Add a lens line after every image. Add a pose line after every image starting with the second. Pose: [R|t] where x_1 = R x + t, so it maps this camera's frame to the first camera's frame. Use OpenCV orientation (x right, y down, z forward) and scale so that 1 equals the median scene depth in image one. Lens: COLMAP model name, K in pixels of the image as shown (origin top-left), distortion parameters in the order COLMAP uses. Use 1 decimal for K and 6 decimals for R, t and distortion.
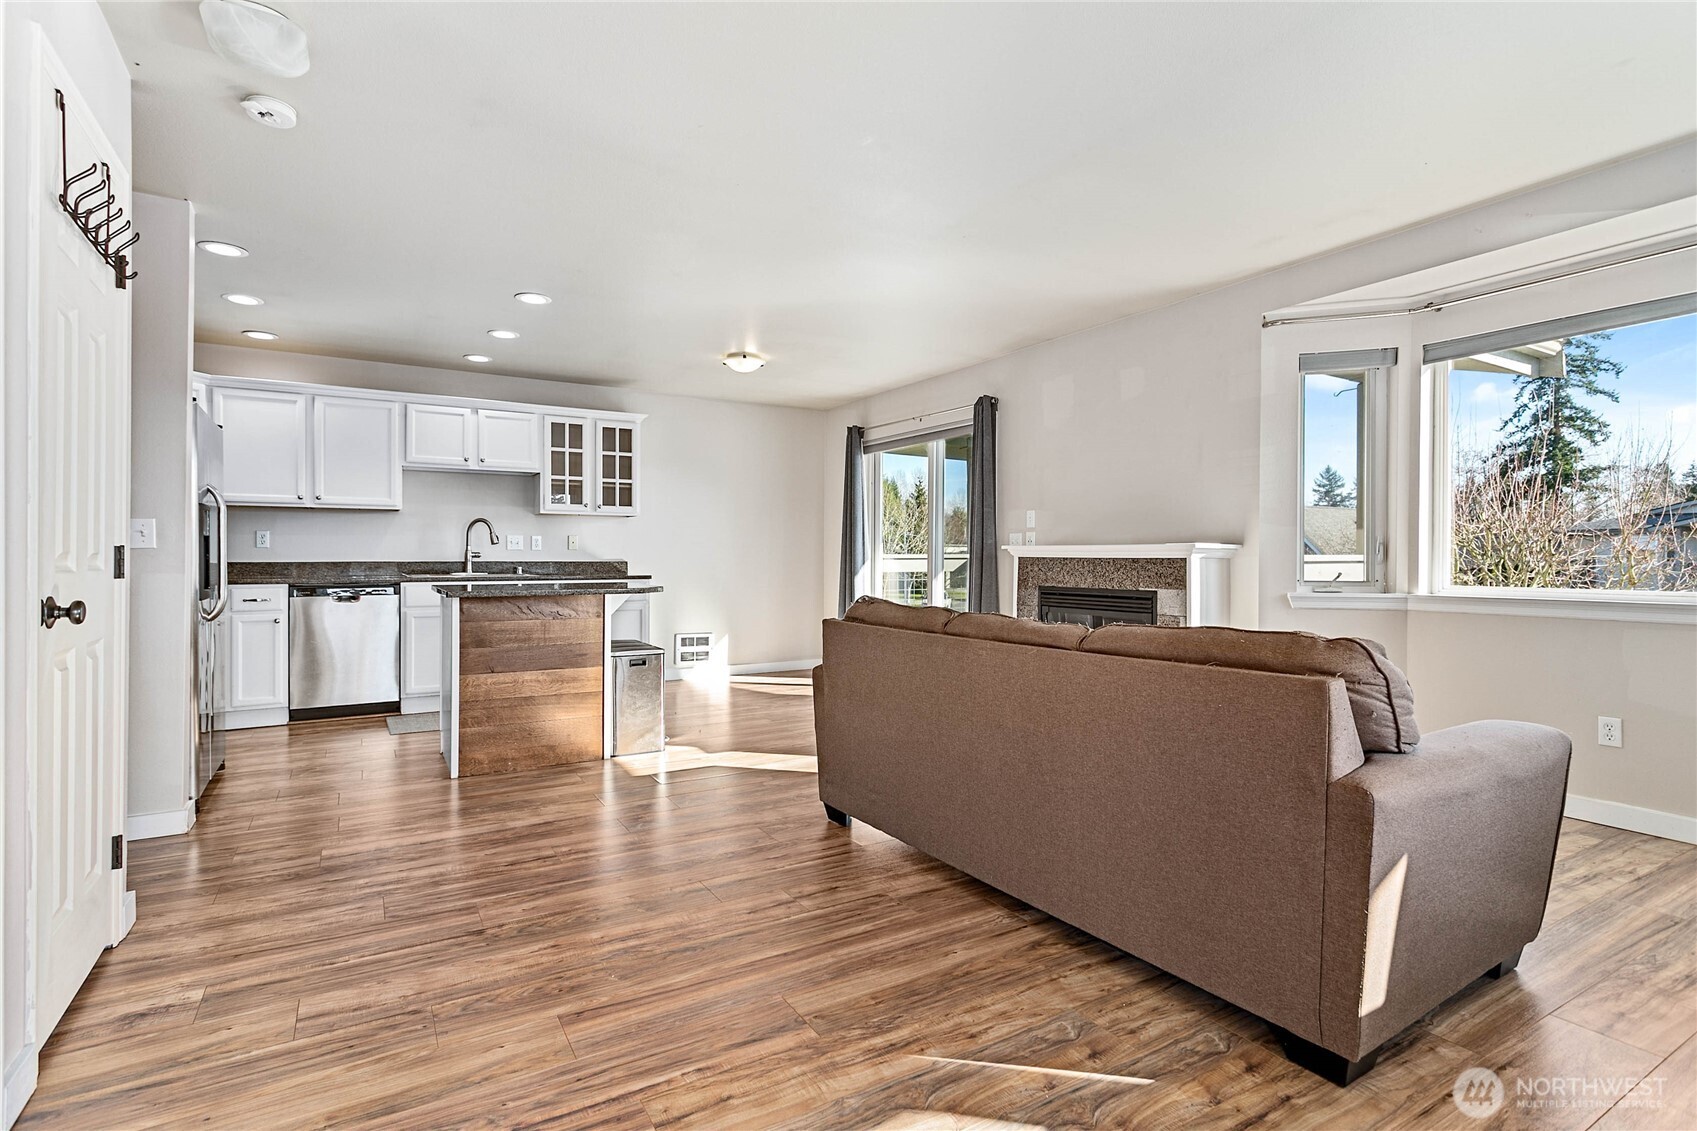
lens RADIAL K [[814.3, 0, 840.2], [0, 814.3, 564.5], [0, 0, 1]] dist [-0.002928, 0.002815]
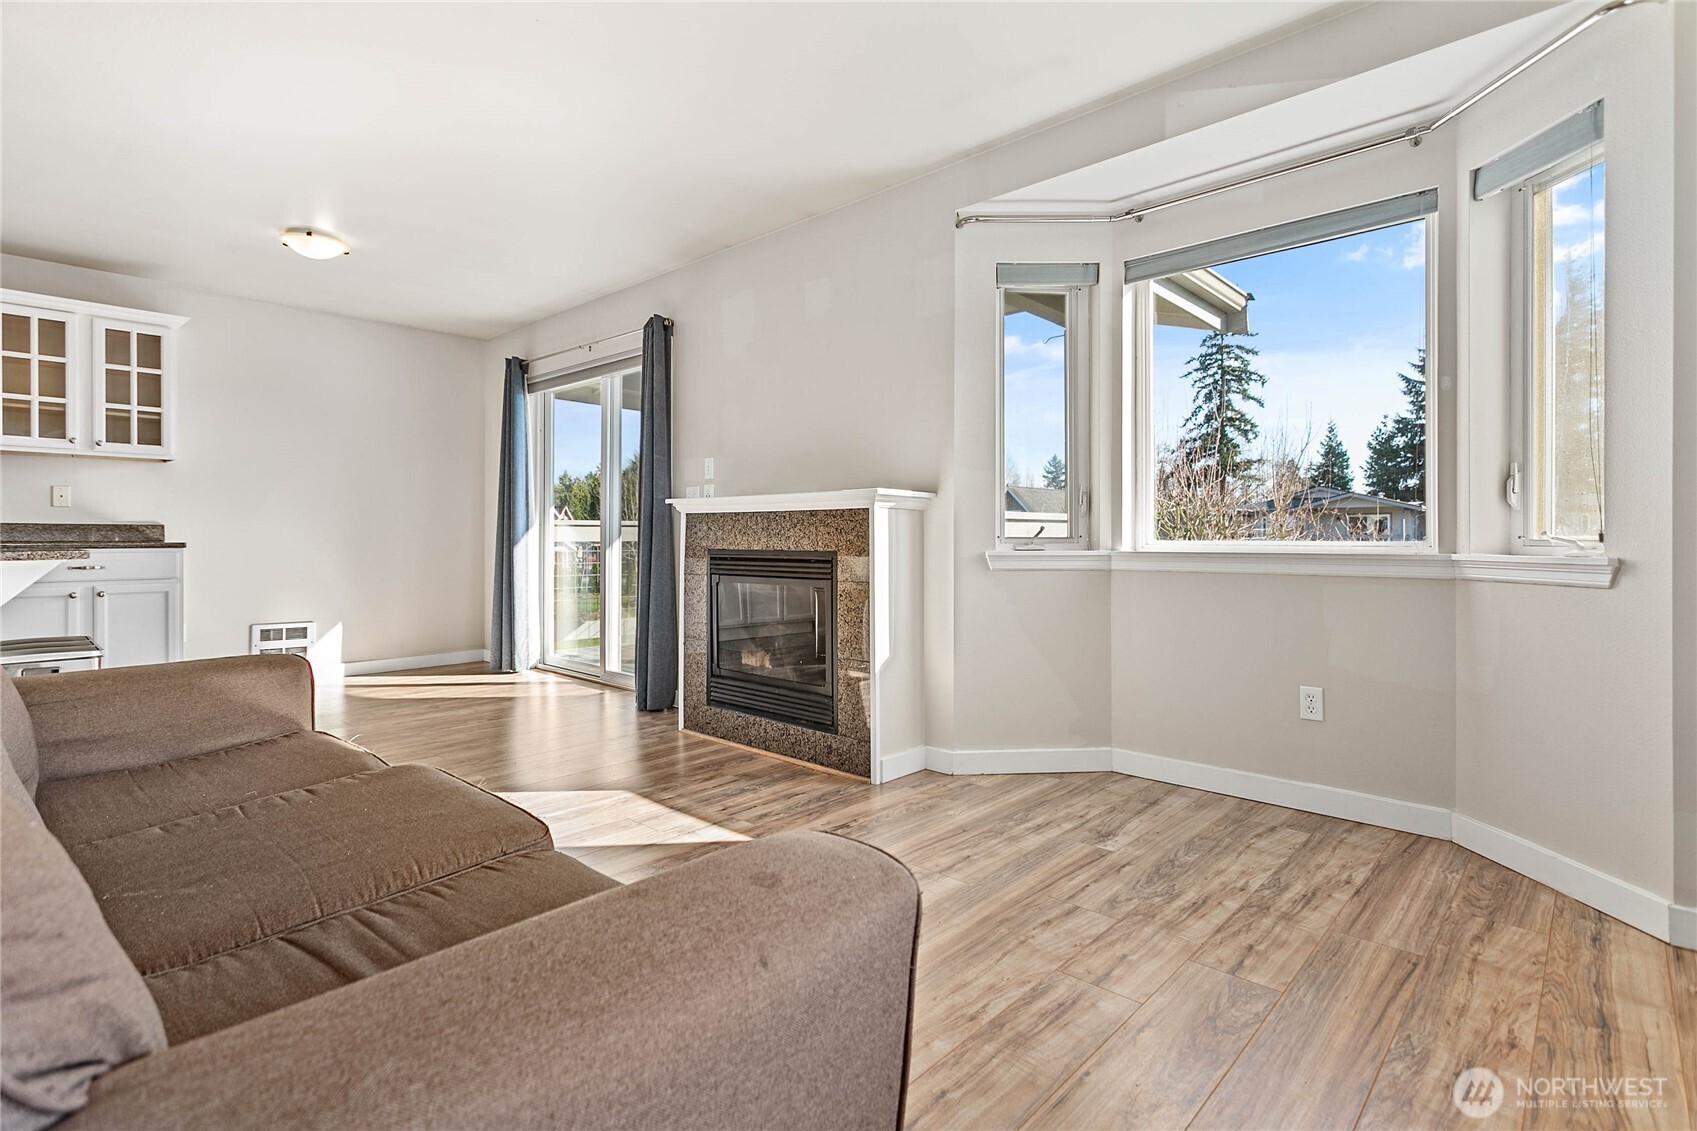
lens RADIAL K [[814.3, 0, 851.6], [0, 814.3, 538.5], [0, 0, 1]] dist [-0.002928, 0.002815]
pose [[0.956763, -0.002389, 0.290858, 0.128961], [0.004494, 0.999968, -0.006568, 0.019146], [-0.290833, 0.007591, 0.956744, 0.179302]]
